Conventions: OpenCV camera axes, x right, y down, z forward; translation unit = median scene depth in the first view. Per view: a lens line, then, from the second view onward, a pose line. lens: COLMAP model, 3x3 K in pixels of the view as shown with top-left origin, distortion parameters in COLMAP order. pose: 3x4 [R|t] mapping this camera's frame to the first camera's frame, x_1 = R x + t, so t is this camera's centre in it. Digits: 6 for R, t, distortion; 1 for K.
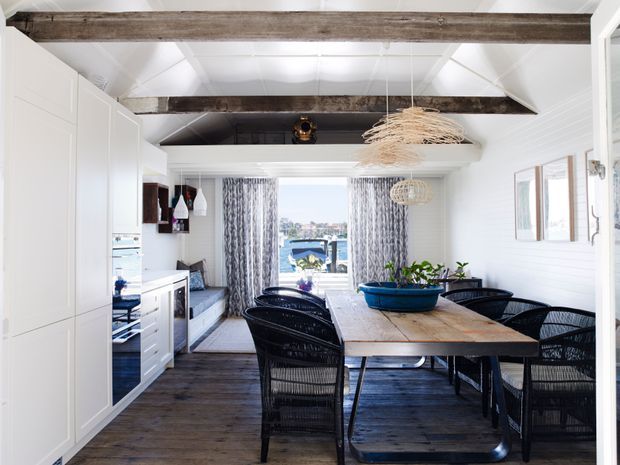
lens RADIAL K [[520.9, 0, 310.0], [0, 520.9, 232.5], [0, 0, 1]] dist [-0.030677, 0.010225]
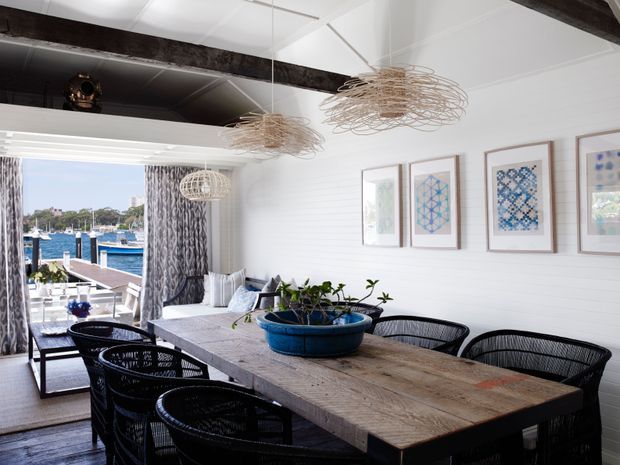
lens RADIAL K [[520.9, 0, 310.0], [0, 520.9, 232.5], [0, 0, 1]] dist [-0.030677, 0.010225]
pose [[0.843578, -0.006301, 0.536969, -0.107344], [-0.001365, 0.999903, 0.013877, -0.012745], [-0.537004, -0.012439, 0.843488, 0.191192]]
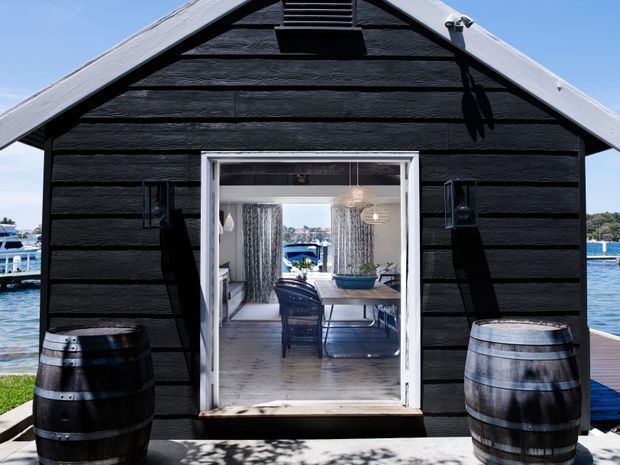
lens RADIAL K [[520.9, 0, 310.0], [0, 520.9, 232.5], [0, 0, 1]] dist [-0.030677, 0.010225]
pose [[0.999911, 0.000843, 0.013293, -0.004701], [-0.000769, 0.999984, -0.005632, -0.020040], [-0.013298, 0.005622, 0.999896, -0.420054]]
